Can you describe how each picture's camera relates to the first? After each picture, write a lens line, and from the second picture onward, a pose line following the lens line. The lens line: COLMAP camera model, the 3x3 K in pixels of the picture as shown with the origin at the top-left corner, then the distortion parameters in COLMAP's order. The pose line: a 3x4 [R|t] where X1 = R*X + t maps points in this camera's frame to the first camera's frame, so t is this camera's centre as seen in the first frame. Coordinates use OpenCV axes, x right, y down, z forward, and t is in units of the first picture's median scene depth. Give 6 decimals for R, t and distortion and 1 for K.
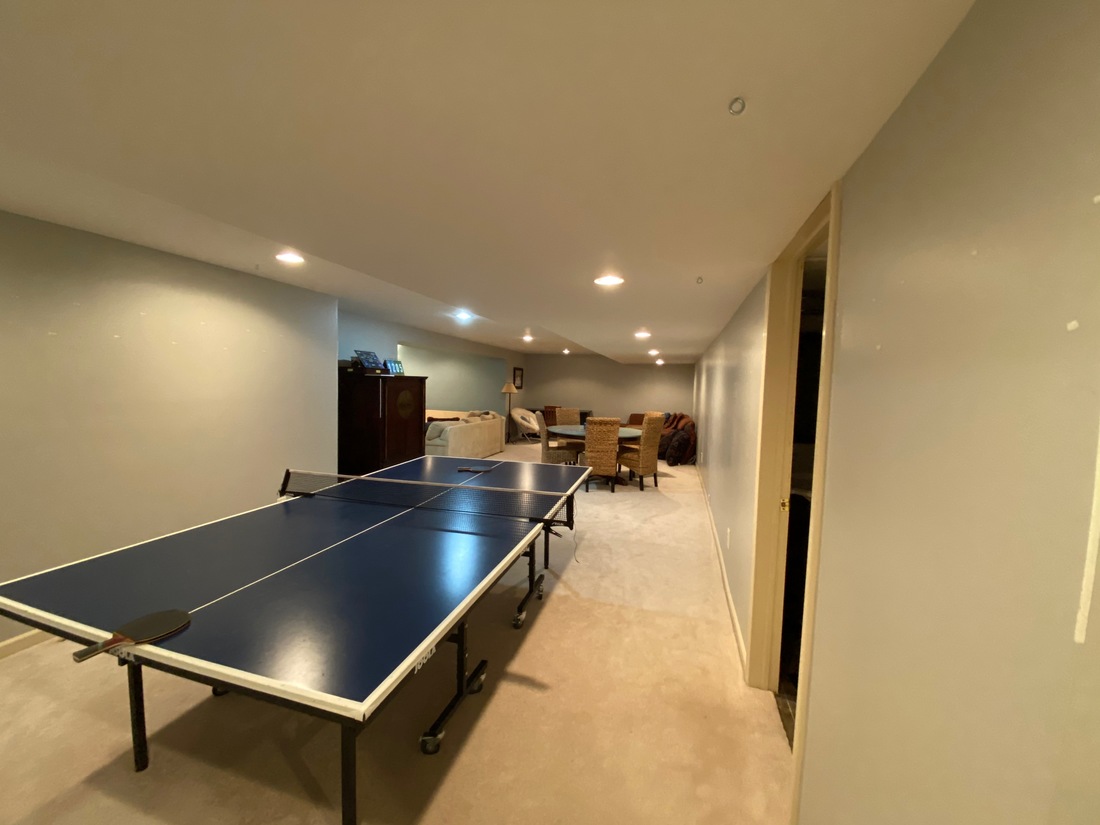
lens RADIAL K [[443.6, 0, 547.7], [0, 443.6, 413.1], [0, 0, 1]] dist [-0.000178, -0.003030]
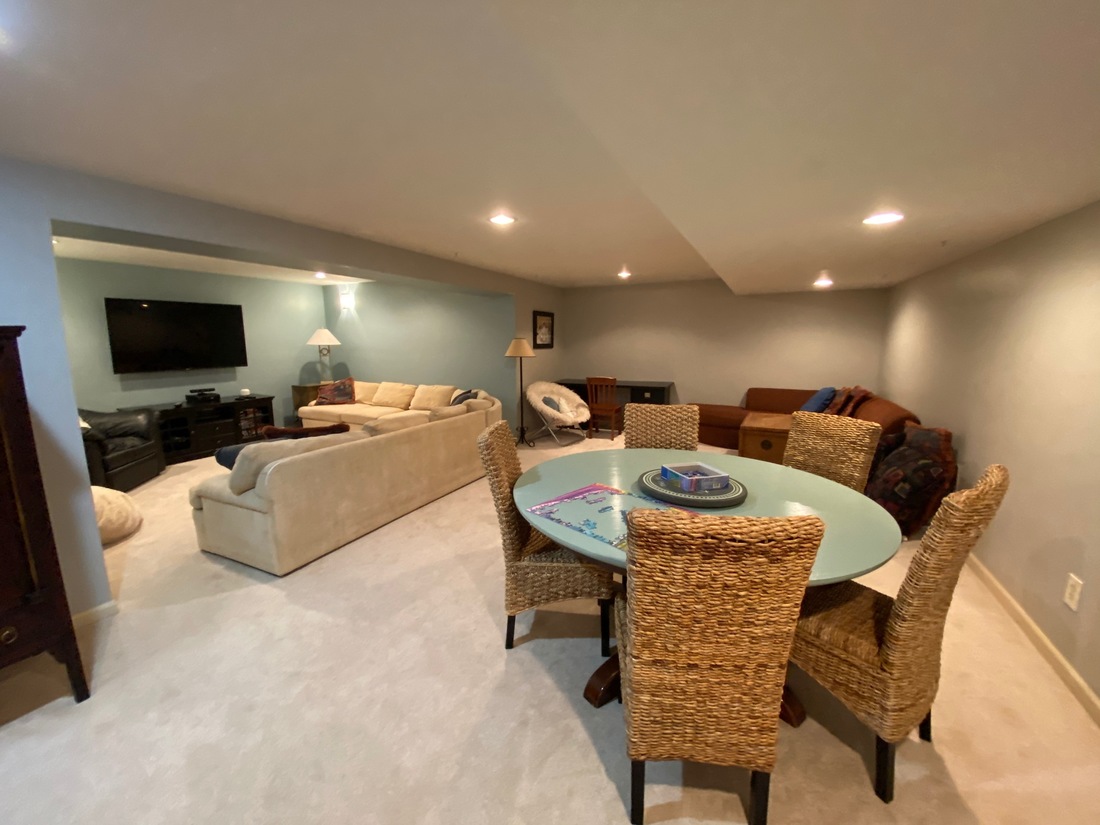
lens RADIAL K [[443.6, 0, 542.4], [0, 443.6, 413.1], [0, 0, 1]] dist [-0.000178, -0.003030]
pose [[0.980801, 0.001186, -0.195009, 0.048668], [0.018149, 0.995087, 0.097332, -0.028684], [0.194167, -0.099002, 0.975960, 0.451941]]
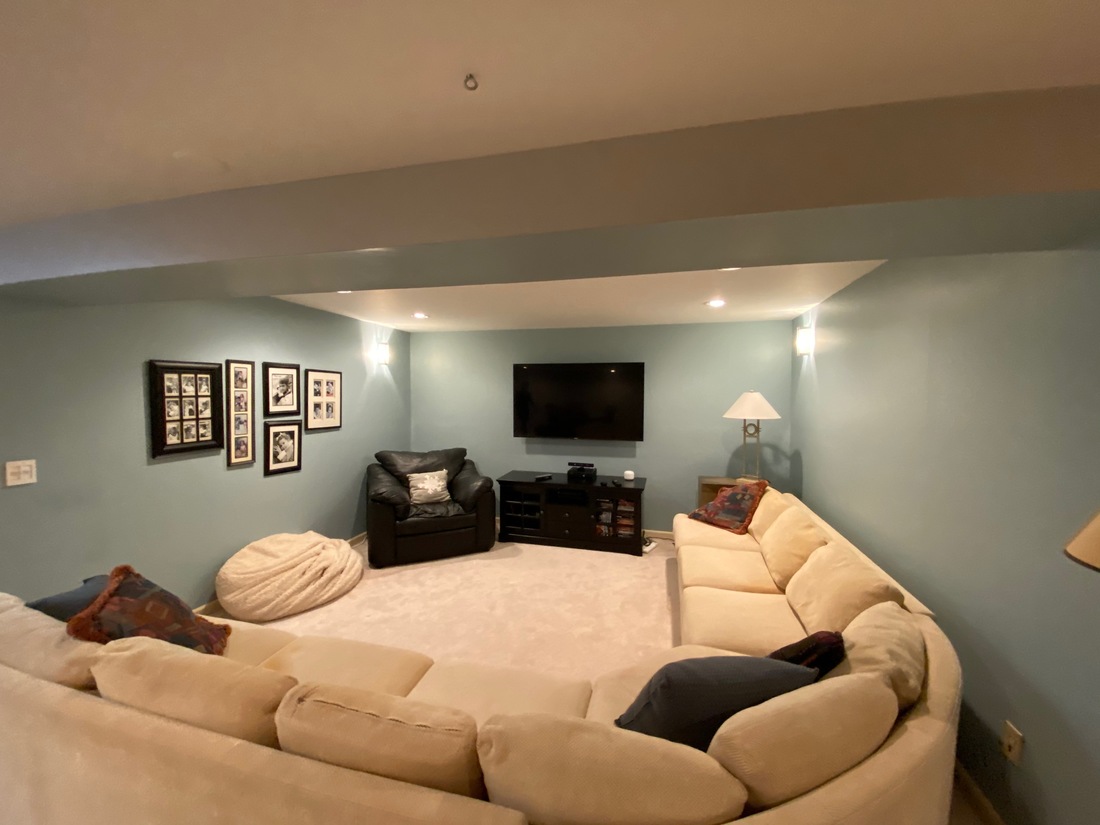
lens RADIAL K [[443.6, 0, 551.1], [0, 443.6, 407.5], [0, 0, 1]] dist [-0.000178, -0.003030]
pose [[0.024800, -0.004404, -0.999683, -0.009392], [-0.080104, 0.996766, -0.006378, -0.065361], [0.996478, 0.080237, 0.024367, 0.864178]]
